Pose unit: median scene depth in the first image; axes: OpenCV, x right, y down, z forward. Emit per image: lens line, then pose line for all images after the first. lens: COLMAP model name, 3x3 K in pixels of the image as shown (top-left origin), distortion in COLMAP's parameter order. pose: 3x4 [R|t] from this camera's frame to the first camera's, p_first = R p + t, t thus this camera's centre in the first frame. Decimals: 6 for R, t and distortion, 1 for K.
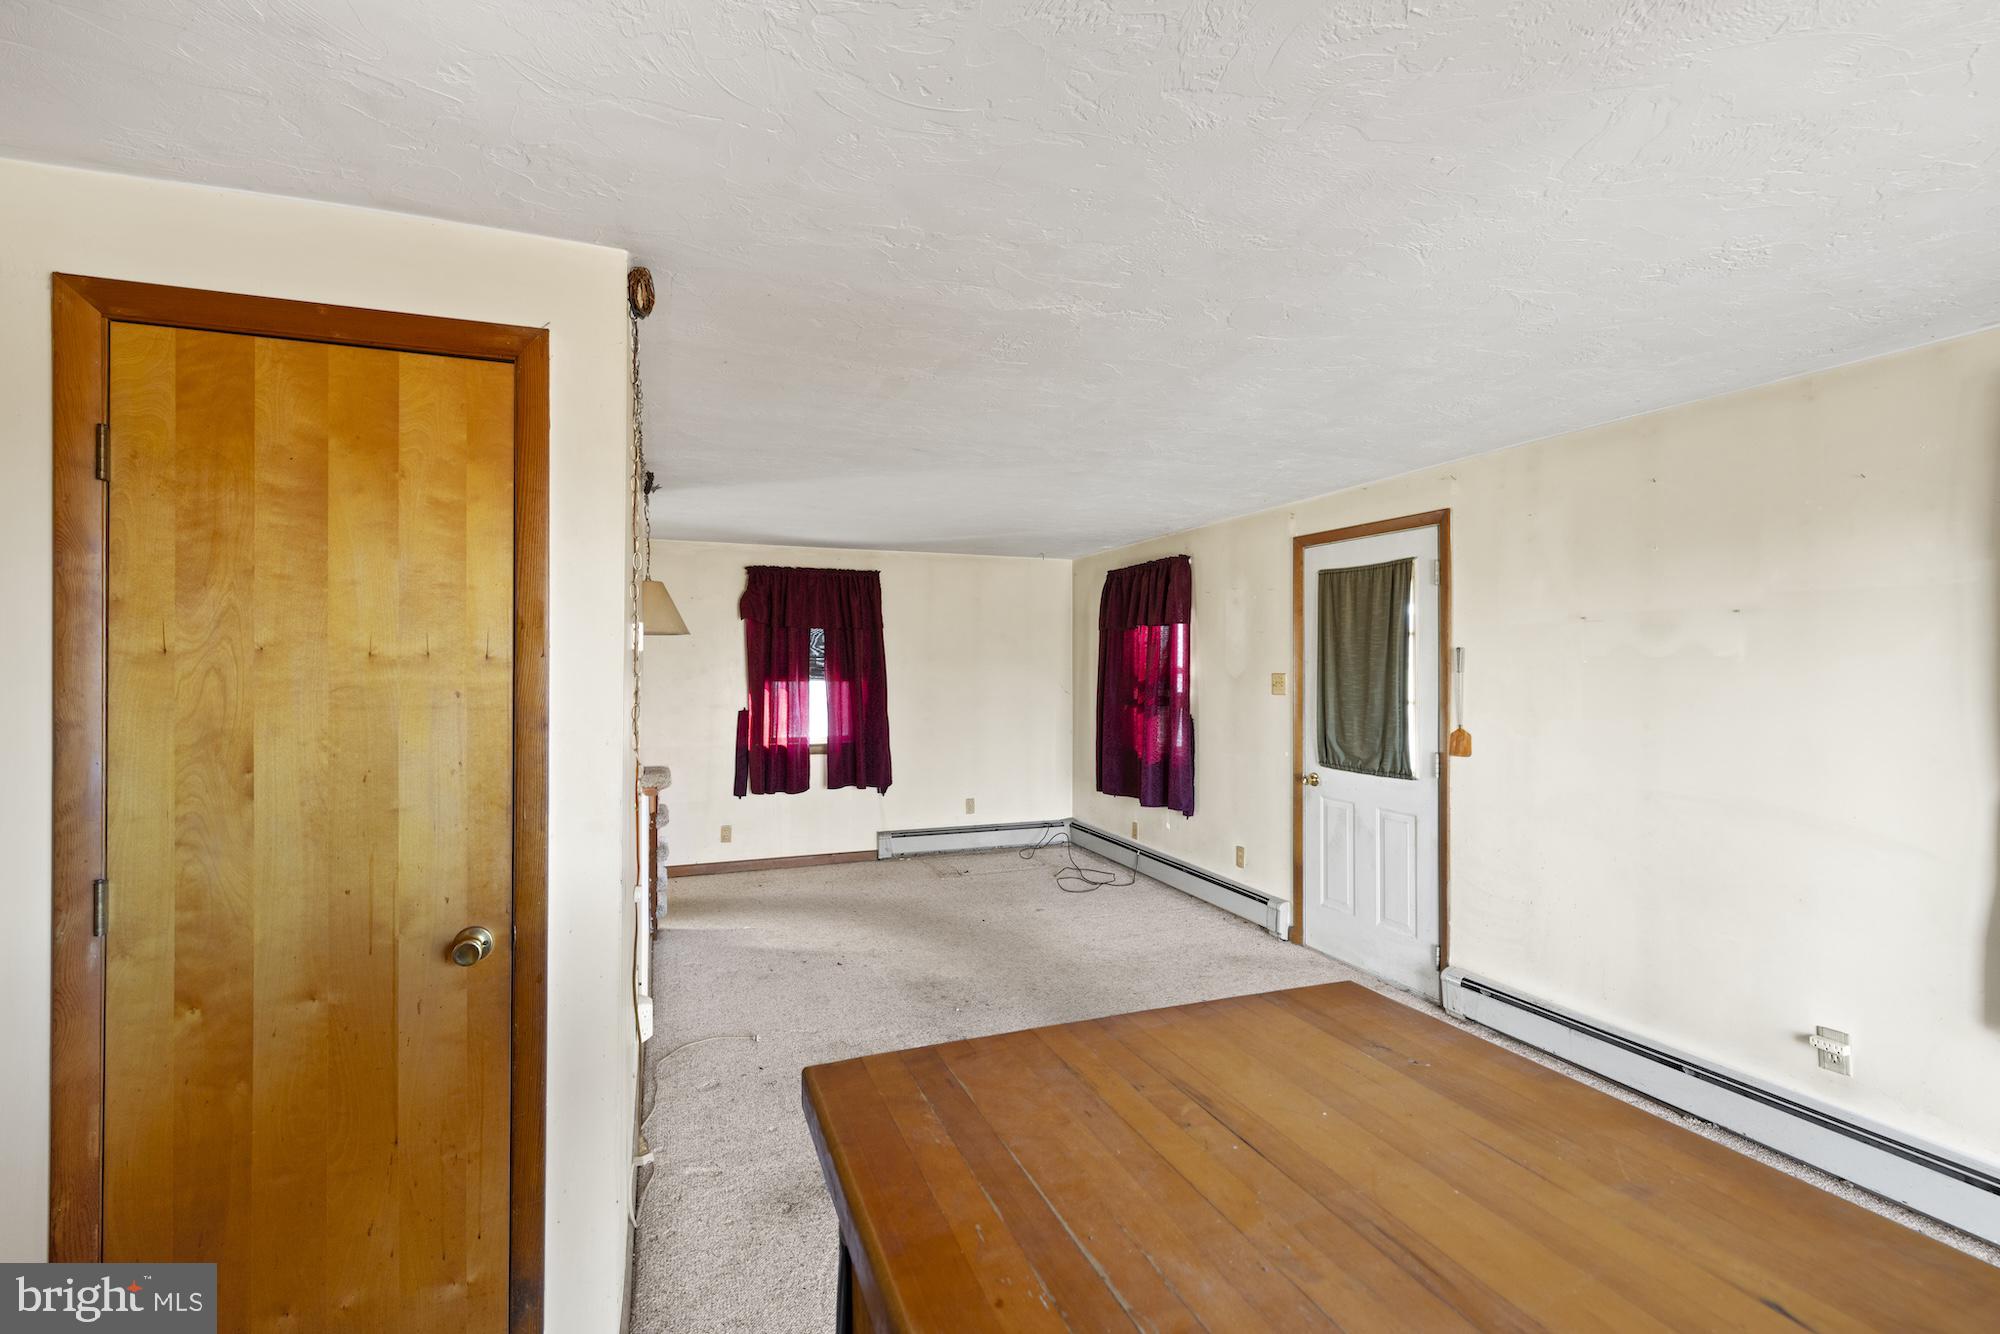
lens RADIAL K [[859.7, 0, 983.1], [0, 859.7, 652.9], [0, 0, 1]] dist [0.008435, -0.002087]
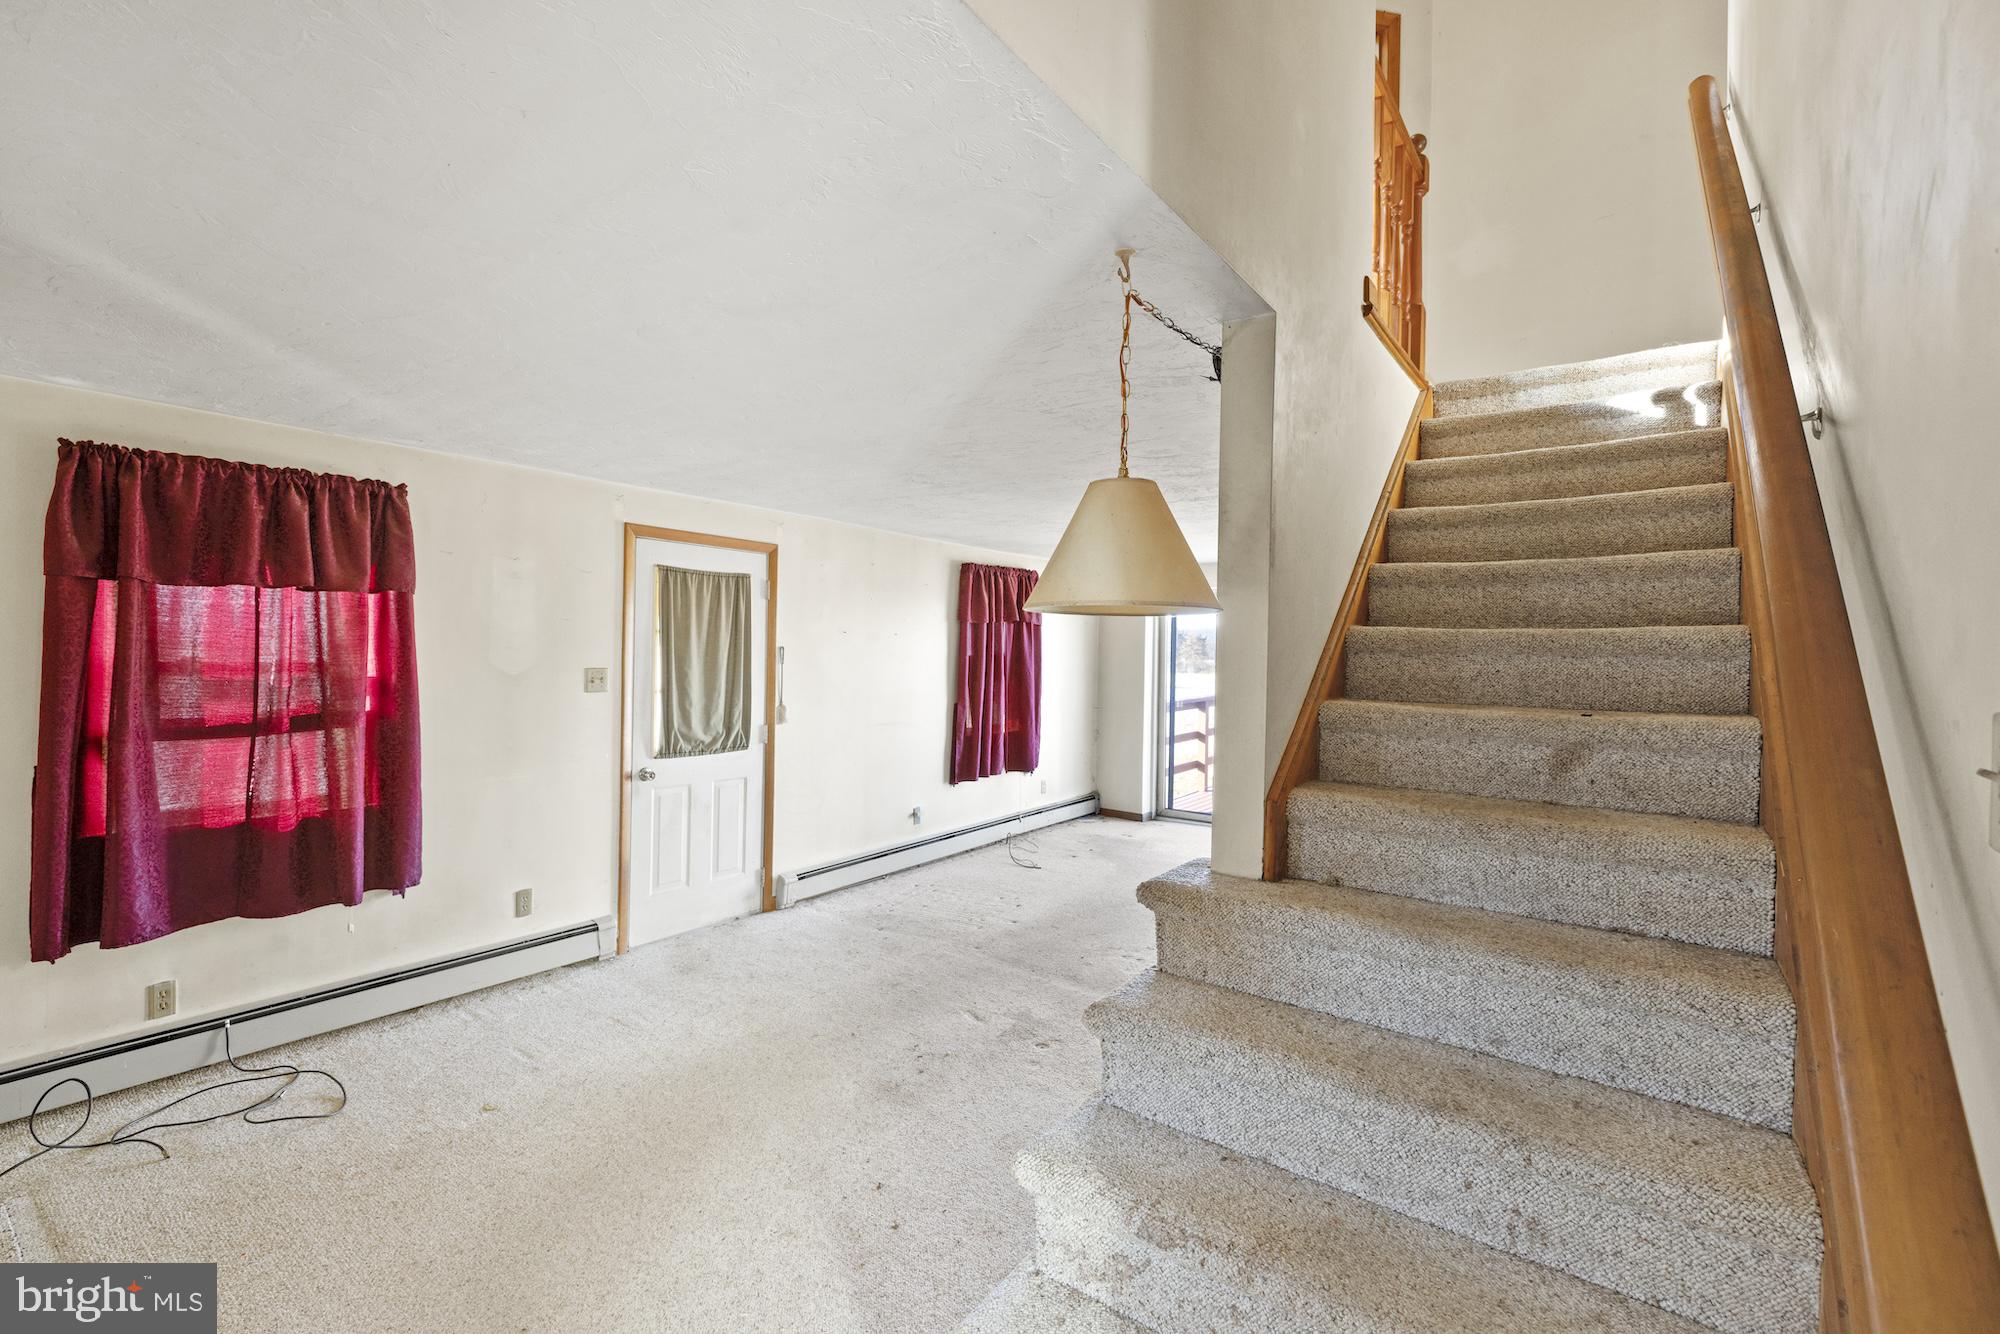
lens RADIAL K [[859.7, 0, 983.6], [0, 859.7, 660.0], [0, 0, 1]] dist [0.008435, -0.002087]
pose [[-0.535655, -0.013962, 0.844321, -0.652294], [-0.024303, 0.999704, 0.001113, 0.004854], [-0.844087, -0.019923, -0.535836, 1.193694]]
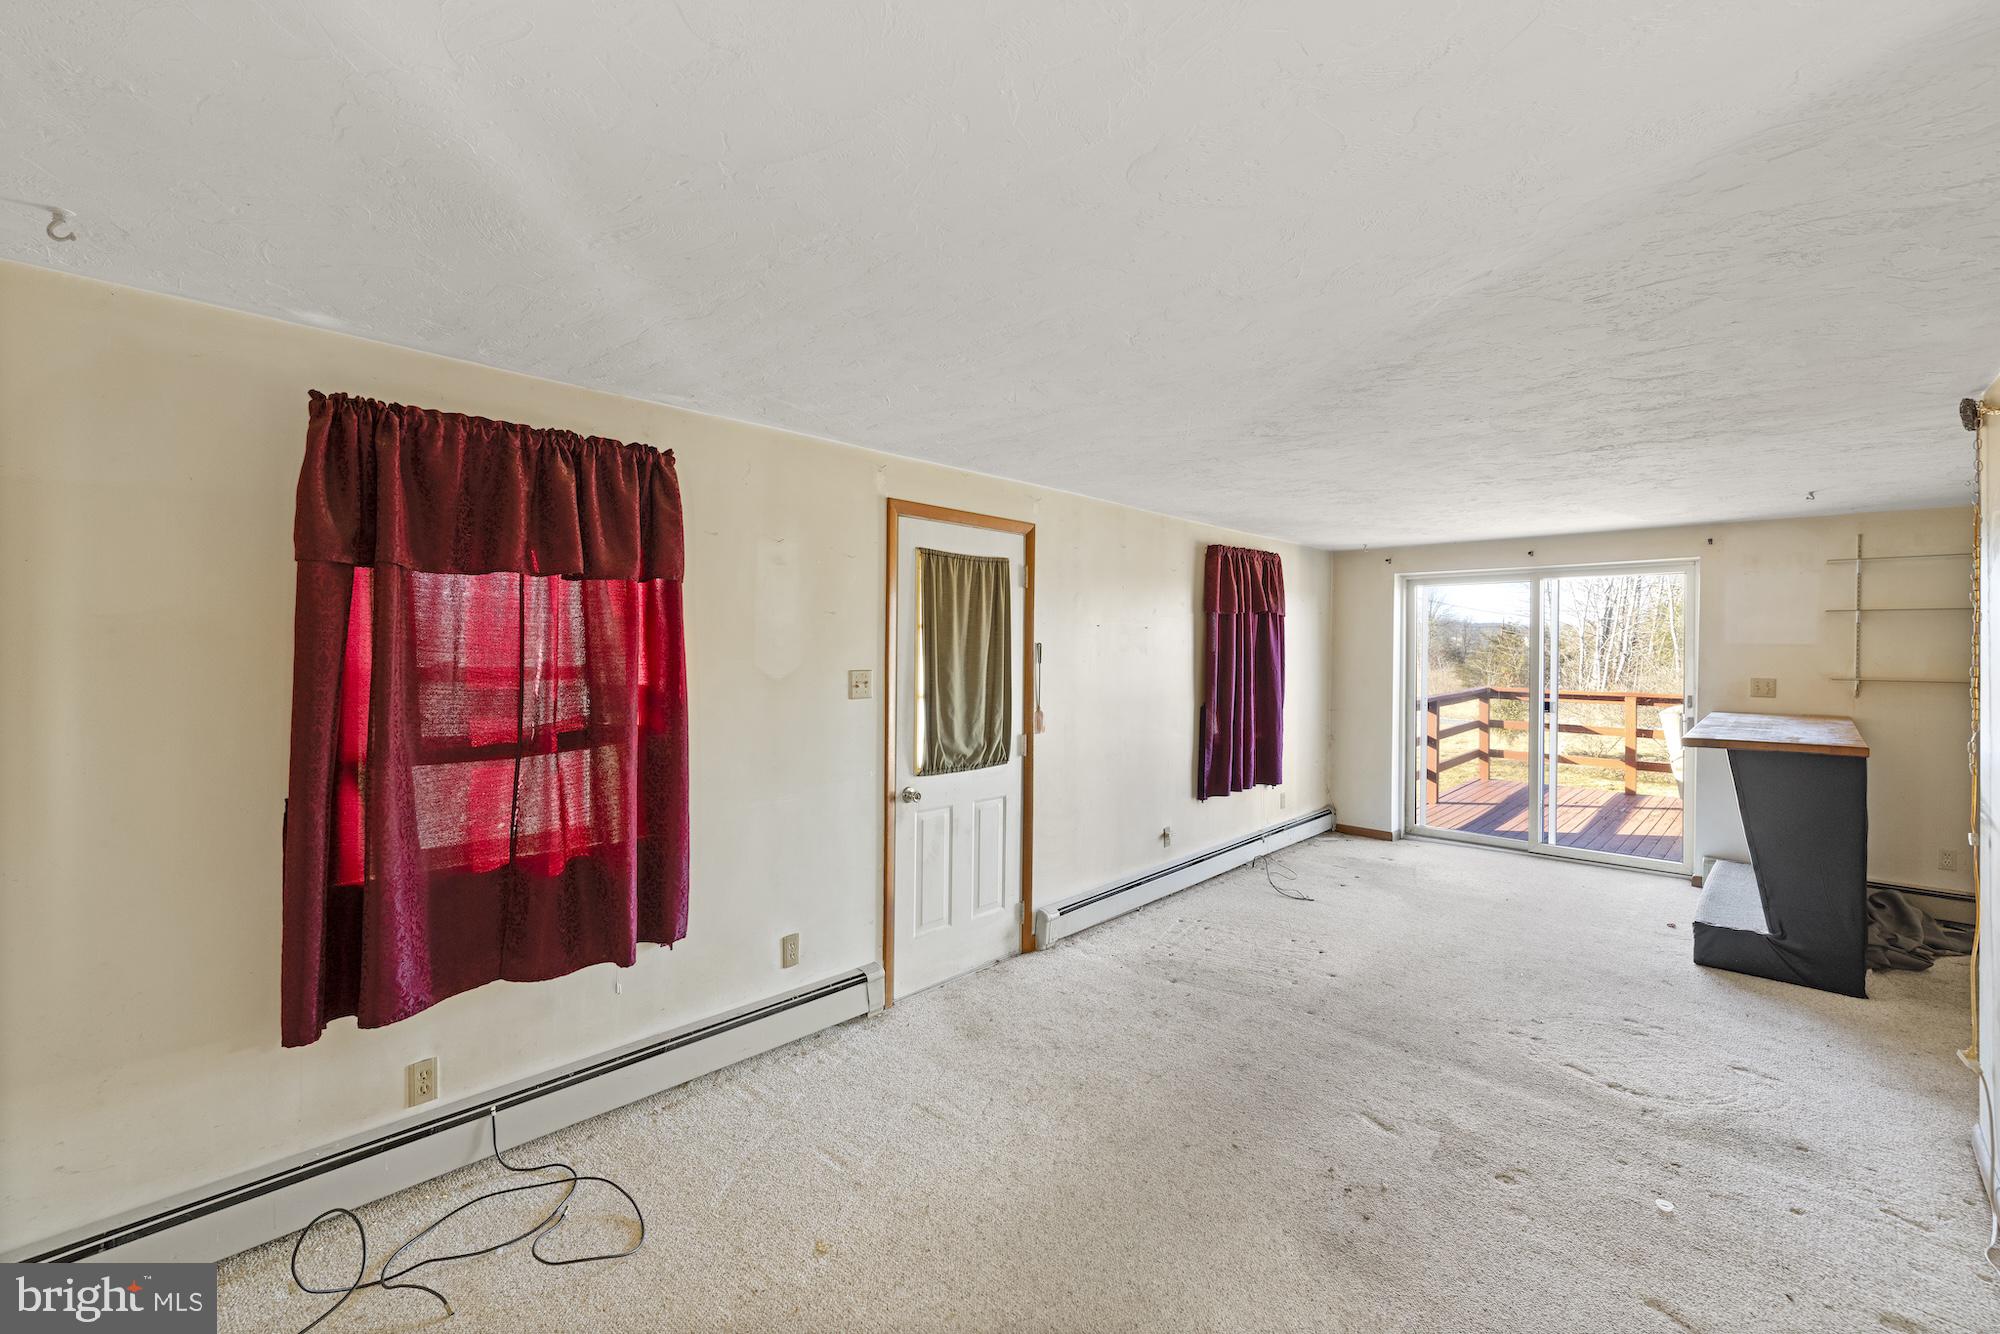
lens RADIAL K [[859.7, 0, 994.5], [0, 859.7, 656.2], [0, 0, 1]] dist [0.008435, -0.002087]
pose [[-0.445089, -0.009967, 0.895431, -0.398960], [-0.016023, 0.999867, 0.003165, 0.007699], [-0.895343, -0.012938, -0.445190, 1.288202]]
